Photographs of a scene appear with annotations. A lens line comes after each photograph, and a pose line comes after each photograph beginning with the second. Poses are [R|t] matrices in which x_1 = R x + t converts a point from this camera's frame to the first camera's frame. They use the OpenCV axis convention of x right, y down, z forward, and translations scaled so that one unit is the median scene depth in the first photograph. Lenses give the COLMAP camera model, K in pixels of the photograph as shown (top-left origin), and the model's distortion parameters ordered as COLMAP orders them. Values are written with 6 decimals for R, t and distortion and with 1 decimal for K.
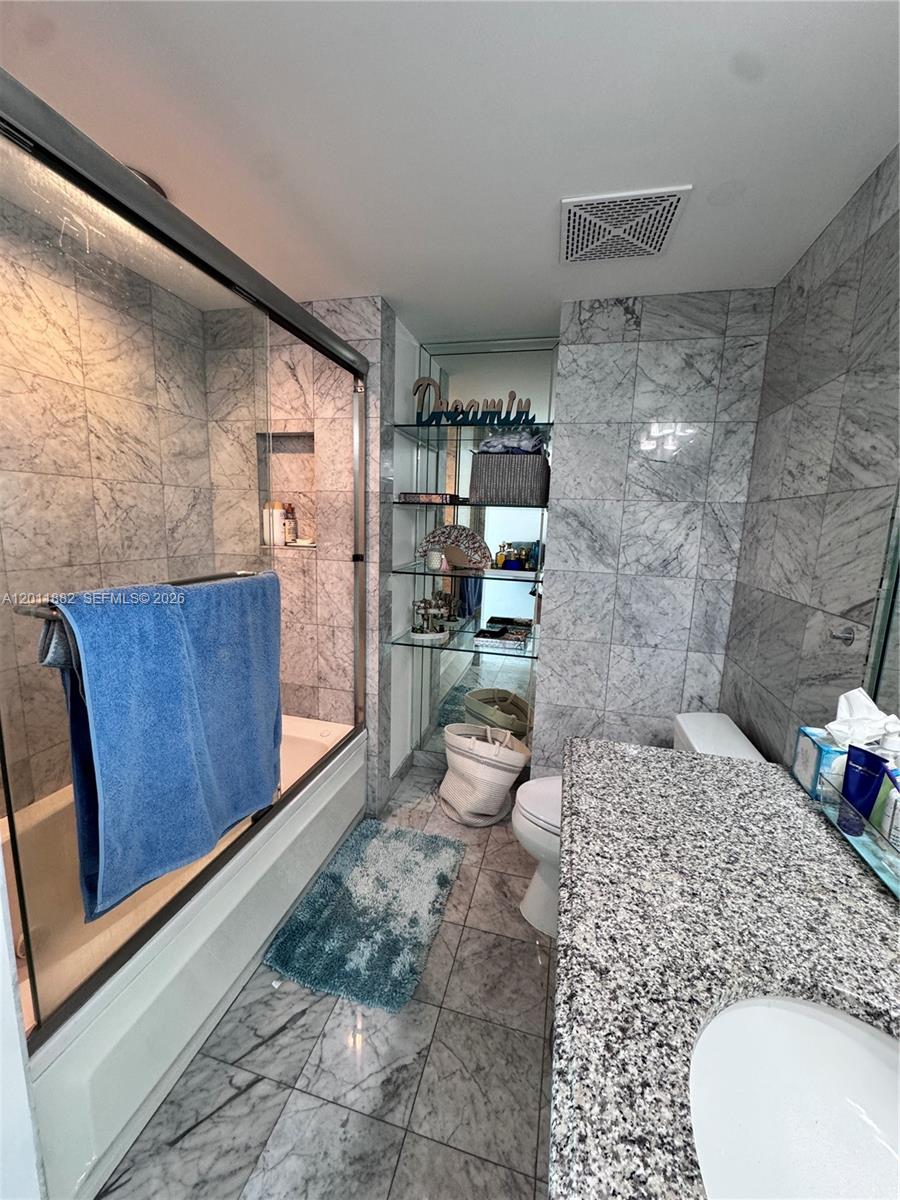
lens RADIAL K [[478.6, 0, 448.8], [0, 478.6, 599.3], [0, 0, 1]] dist [-0.002993, 0.000093]
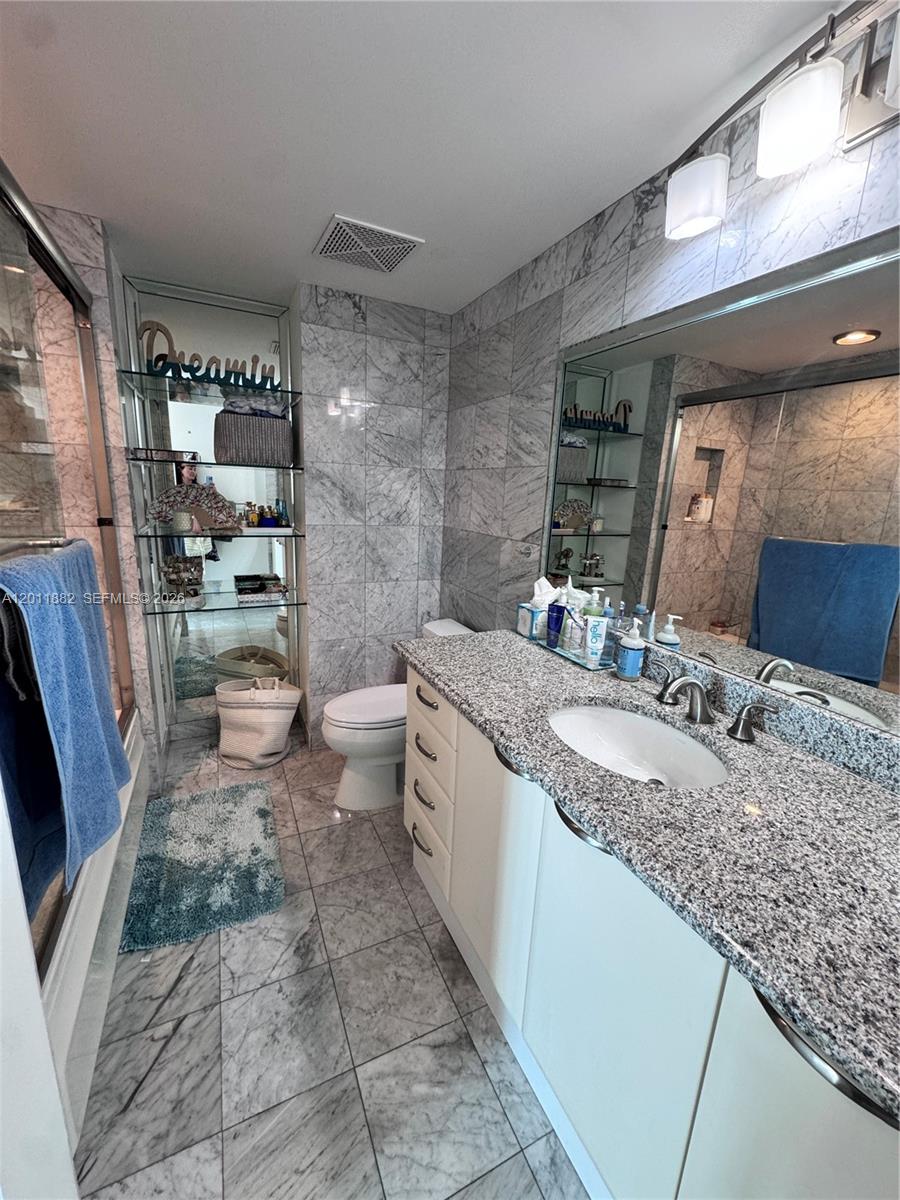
lens RADIAL K [[478.6, 0, 448.8], [0, 478.6, 599.3], [0, 0, 1]] dist [-0.002993, 0.000093]
pose [[0.763807, -0.146448, 0.628611, -0.307723], [0.090553, 0.988601, 0.120287, 0.007056], [-0.639061, -0.034953, 0.768361, -0.103607]]
